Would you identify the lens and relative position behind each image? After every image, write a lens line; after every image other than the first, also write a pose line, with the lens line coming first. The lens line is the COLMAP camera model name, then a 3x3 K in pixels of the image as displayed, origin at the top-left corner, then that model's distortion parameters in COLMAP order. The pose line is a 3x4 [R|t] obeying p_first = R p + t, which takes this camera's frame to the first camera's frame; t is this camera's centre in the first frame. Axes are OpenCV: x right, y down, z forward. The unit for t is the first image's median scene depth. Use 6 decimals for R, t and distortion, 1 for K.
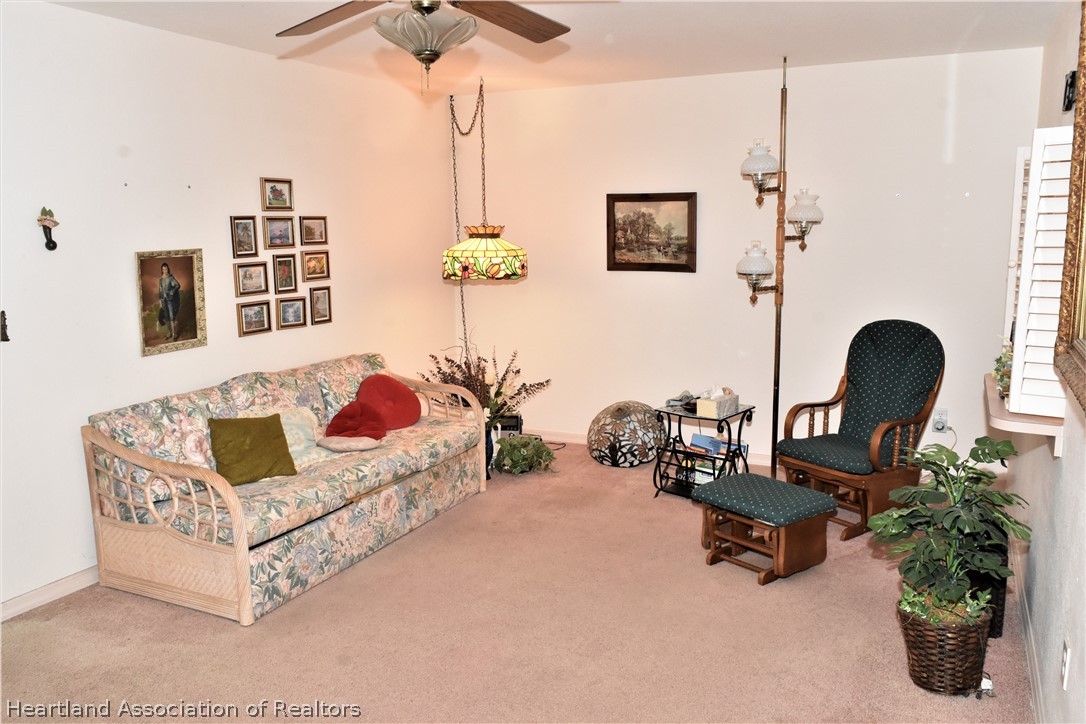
lens RADIAL K [[841.1, 0, 541.4], [0, 841.1, 358.3], [0, 0, 1]] dist [-0.016833, 0.006351]
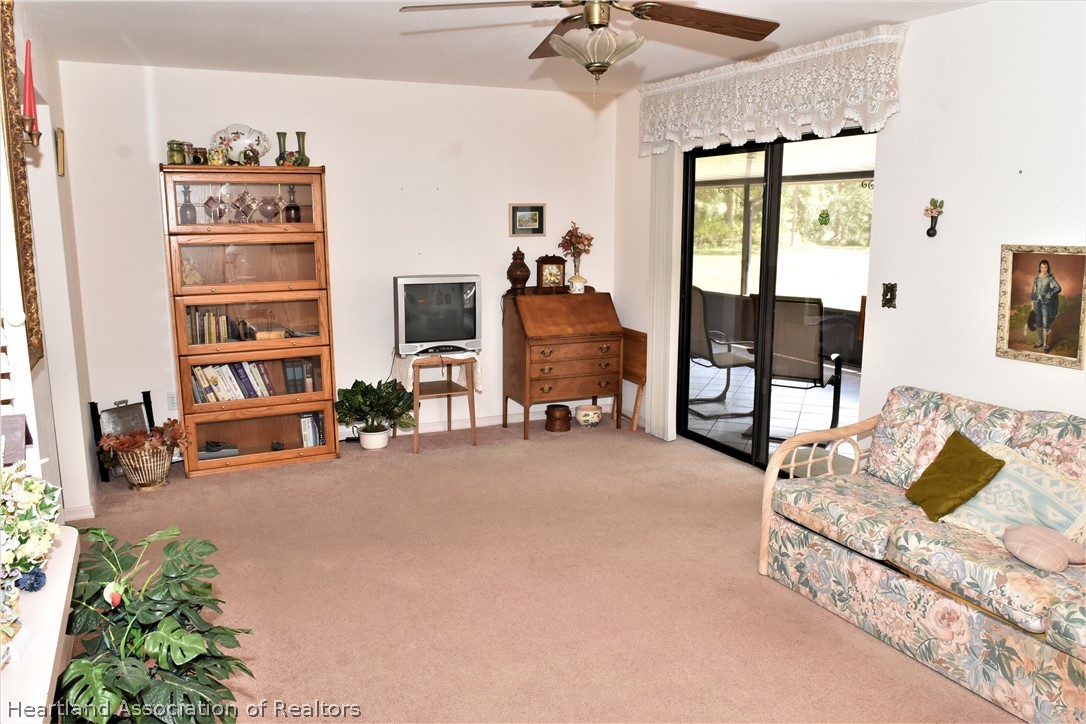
lens RADIAL K [[841.1, 0, 541.4], [0, 841.1, 358.3], [0, 0, 1]] dist [-0.016833, 0.006351]
pose [[-0.620111, 0.140268, -0.771872, 0.561507], [-0.120896, 0.955048, 0.270681, -0.191393], [0.775143, 0.261169, -0.575278, 1.143140]]
